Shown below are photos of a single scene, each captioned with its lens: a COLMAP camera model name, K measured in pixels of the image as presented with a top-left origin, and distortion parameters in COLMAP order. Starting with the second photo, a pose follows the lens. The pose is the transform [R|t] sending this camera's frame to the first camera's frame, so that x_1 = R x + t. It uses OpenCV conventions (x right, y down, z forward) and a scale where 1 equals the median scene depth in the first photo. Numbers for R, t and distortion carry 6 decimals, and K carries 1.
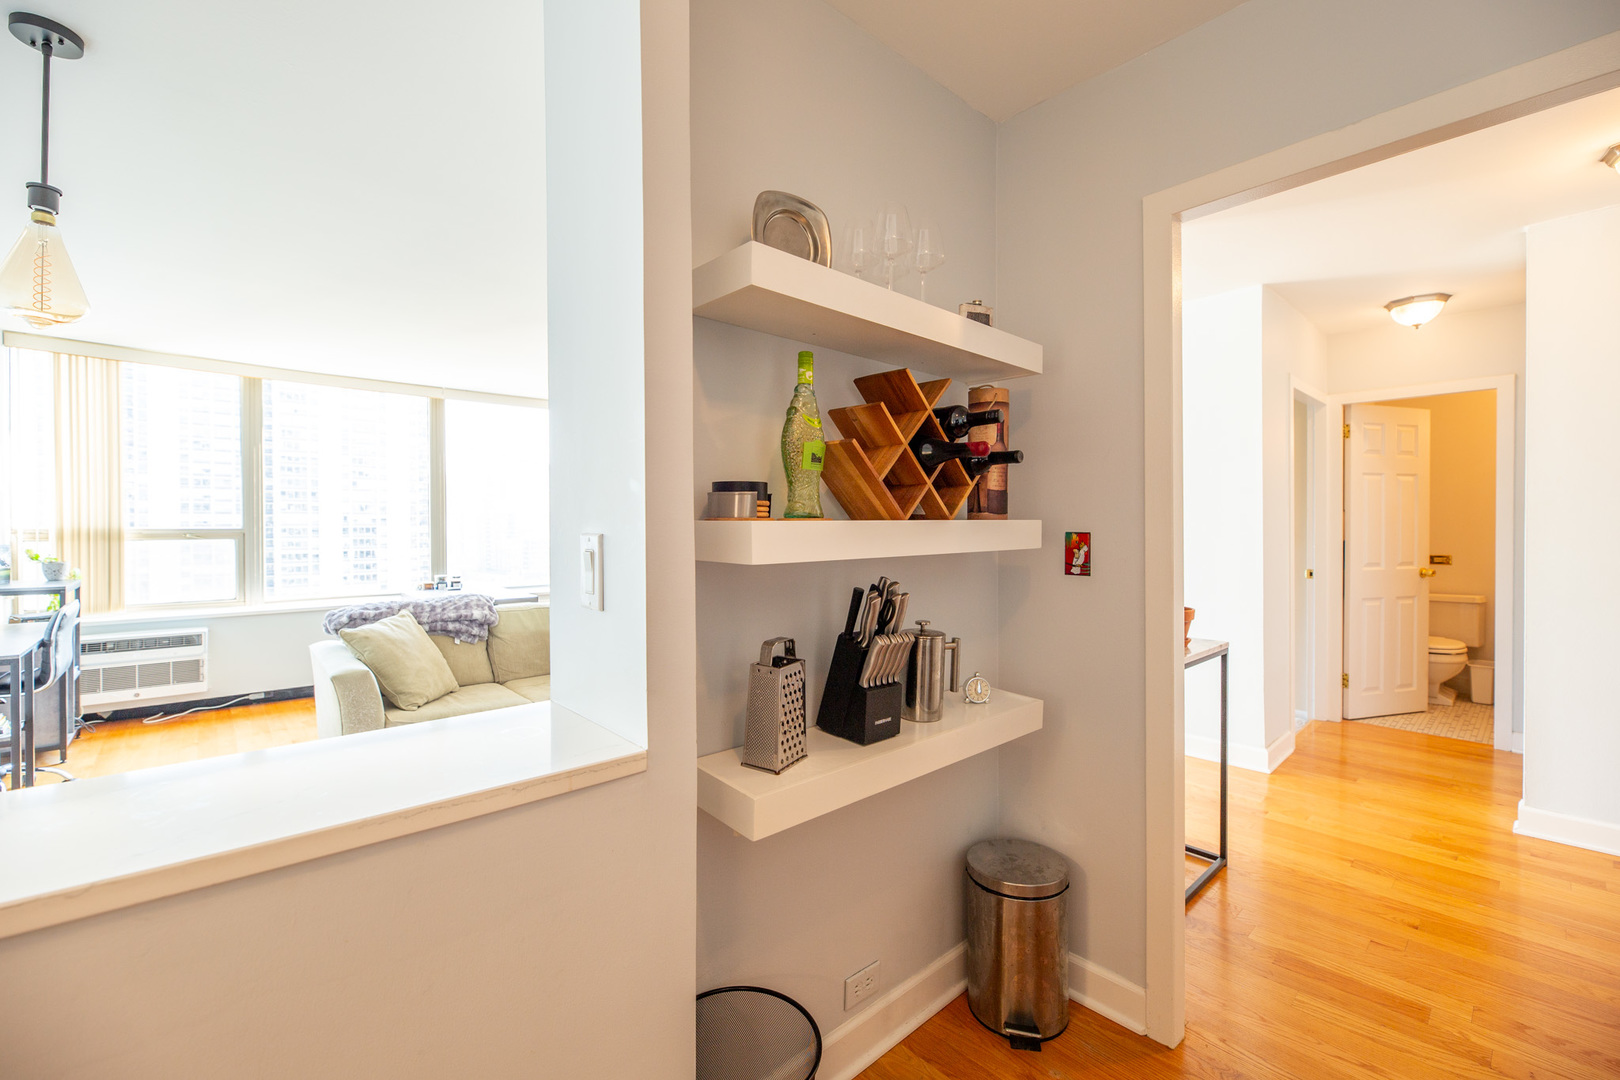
lens RADIAL K [[674.1, 0, 811.6], [0, 674.1, 533.2], [0, 0, 1]] dist [-0.001204, -0.001278]
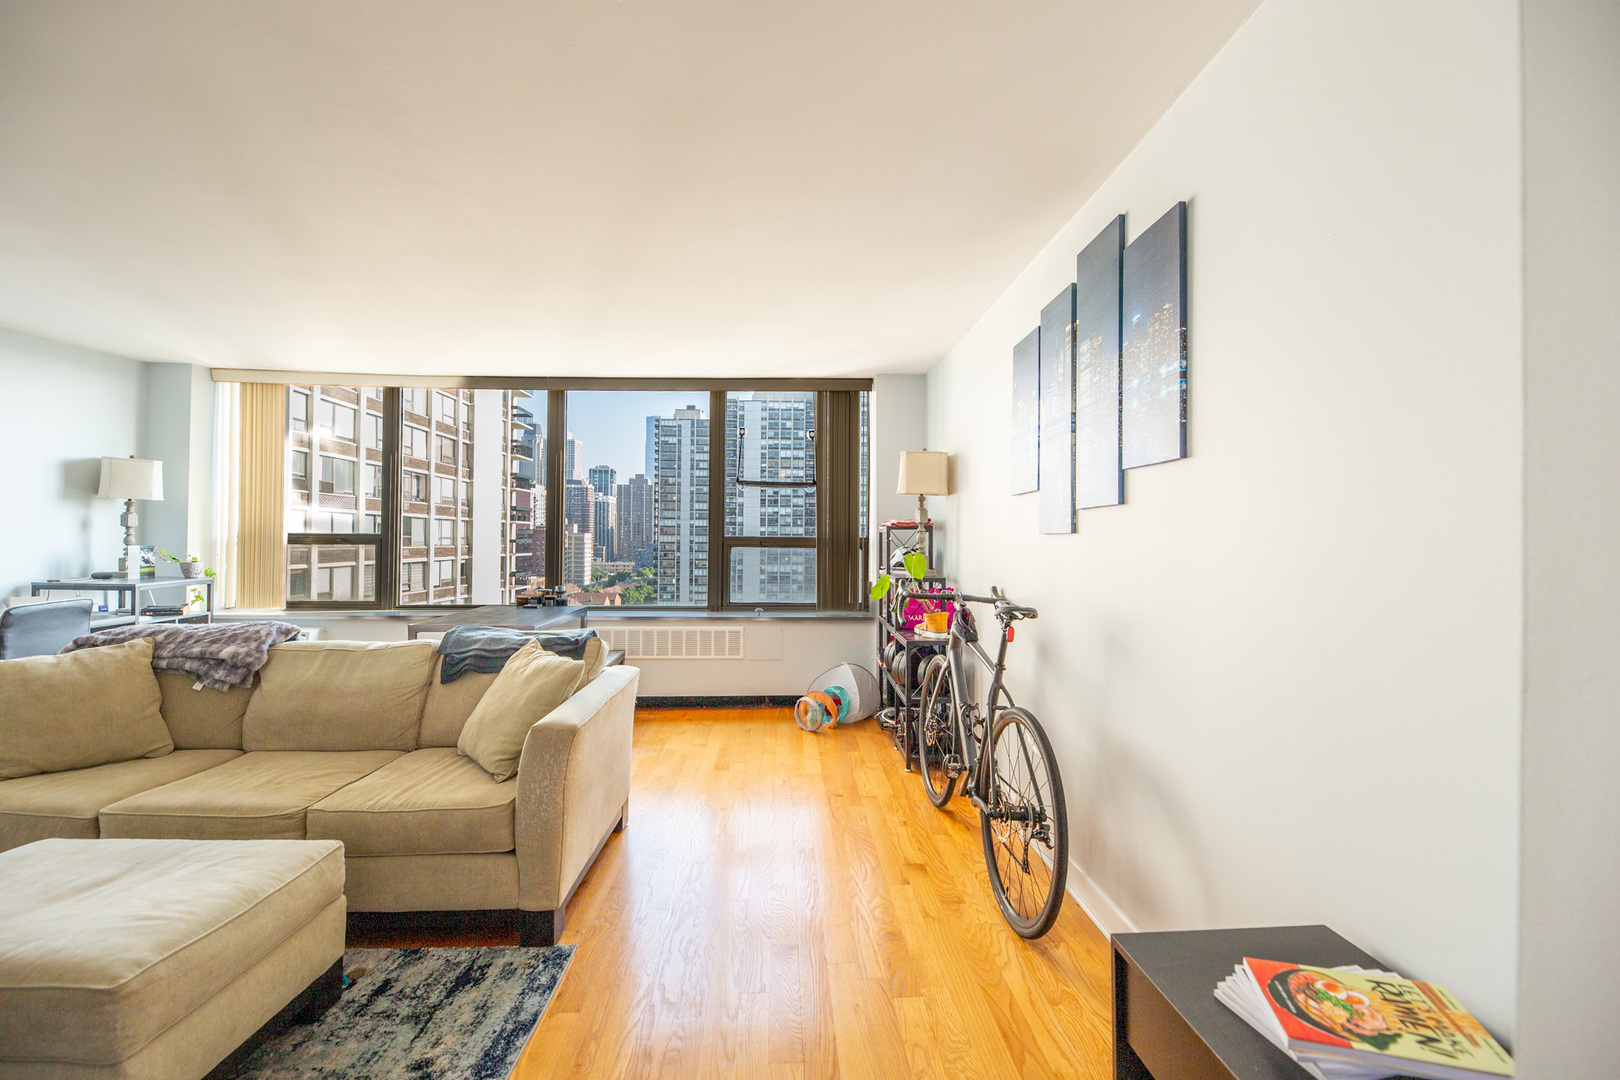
lens RADIAL K [[686.7, 0, 807.7], [0, 686.7, 533.2], [0, 0, 1]] dist [0.000969, -0.003918]
pose [[0.770435, 0.003978, -0.637506, 0.457730], [-0.014883, 0.999820, -0.011748, -0.008340], [0.637344, 0.018539, 0.770356, 0.832491]]
